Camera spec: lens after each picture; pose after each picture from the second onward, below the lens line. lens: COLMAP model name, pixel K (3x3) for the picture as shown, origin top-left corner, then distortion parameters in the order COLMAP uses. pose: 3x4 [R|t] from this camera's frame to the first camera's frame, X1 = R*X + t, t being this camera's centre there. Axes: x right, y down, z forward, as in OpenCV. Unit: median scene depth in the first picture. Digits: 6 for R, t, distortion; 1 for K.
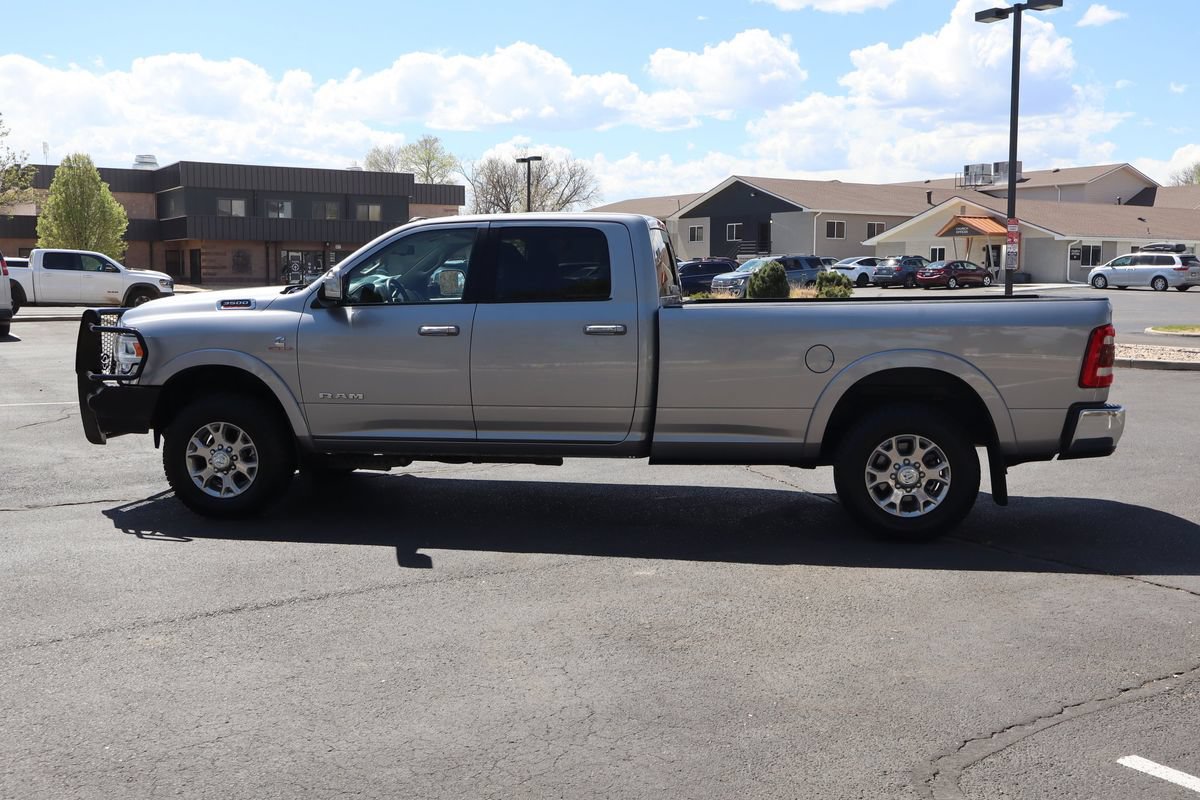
lens RADIAL K [[1168.0, 0, 600.0], [0, 1168.0, 400.0], [0, 0, 1]] dist [-0.000870, 0.011527]
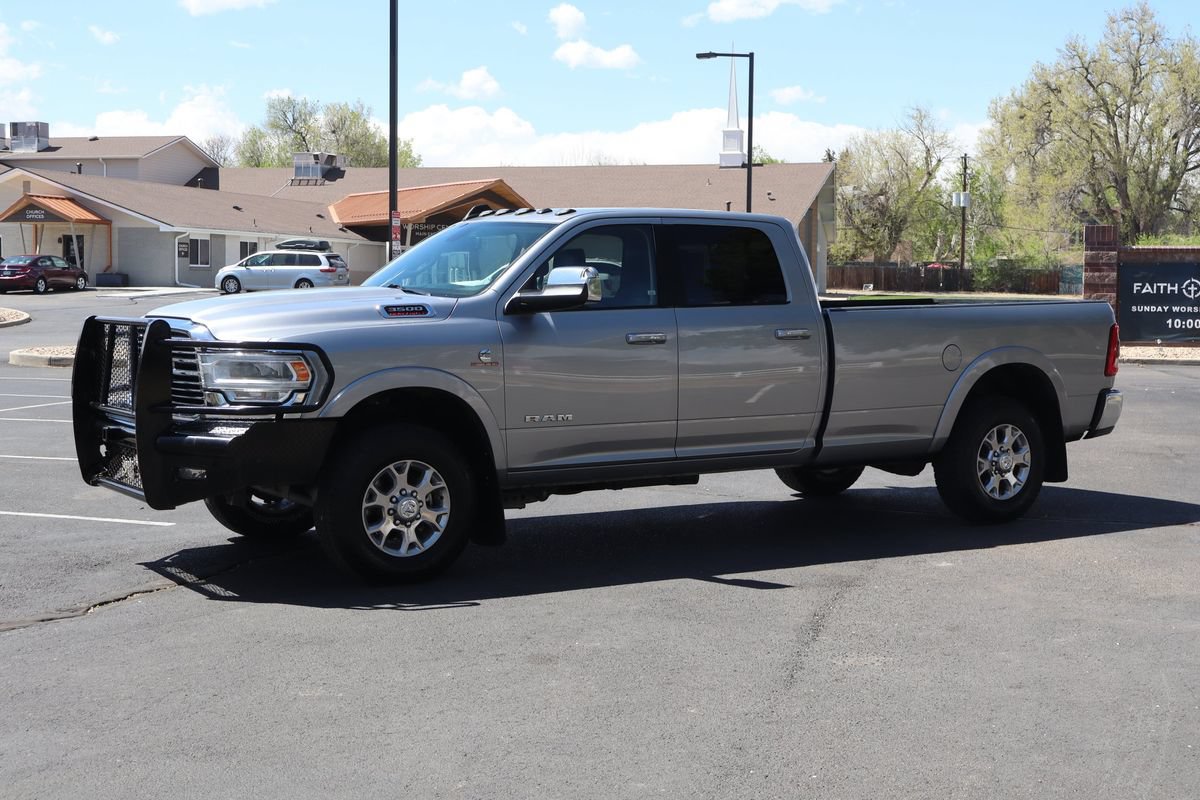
lens RADIAL K [[1602.1, 0, 600.0], [0, 1602.1, 400.0], [0, 0, 1]] dist [0.013663, -0.039264]
pose [[0.747711, -0.041952, 0.662698, -0.935421], [0.060989, 0.998123, -0.005627, -0.007304], [-0.661218, 0.044624, 0.748865, 0.101805]]
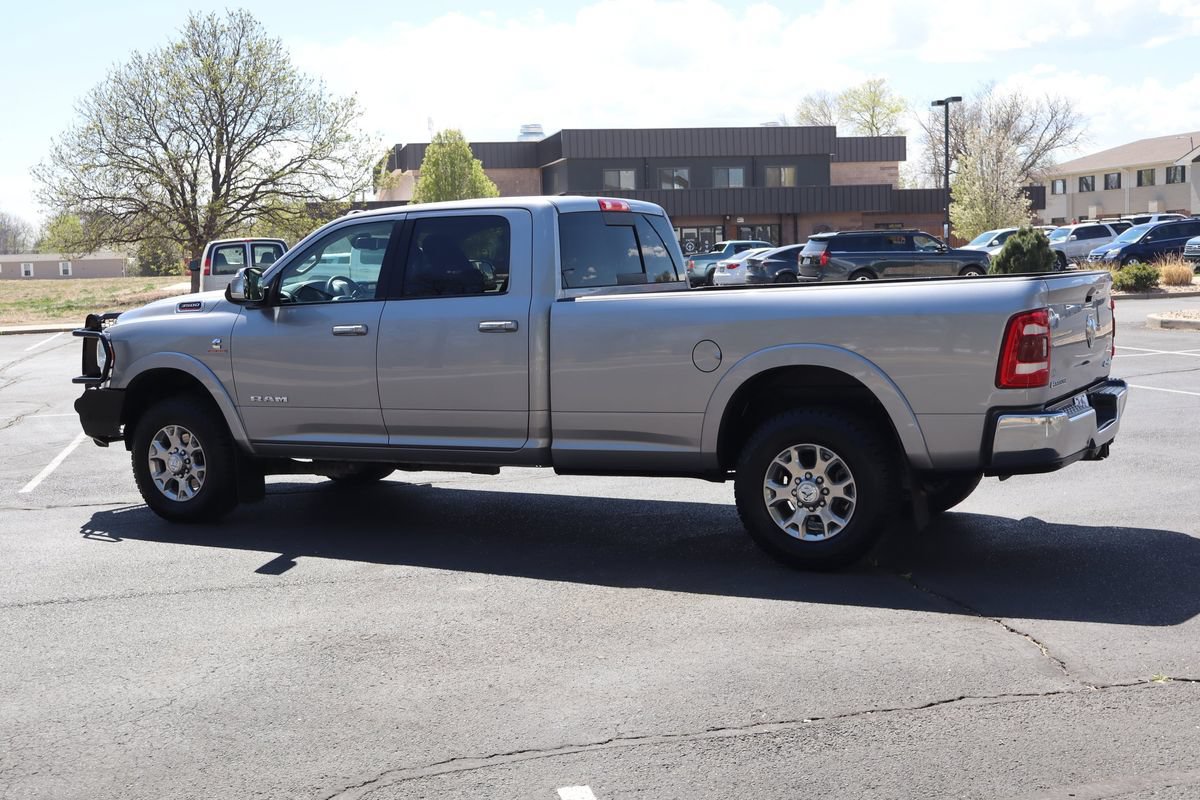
lens RADIAL K [[1450.3, 0, 600.0], [0, 1450.3, 400.0], [0, 0, 1]] dist [-0.001063, 0.005473]
pose [[0.939800, -0.000101, -0.341724, 0.437791], [-0.001008, 0.999995, -0.003068, 0.001002], [0.341723, 0.003228, 0.939795, -0.041113]]
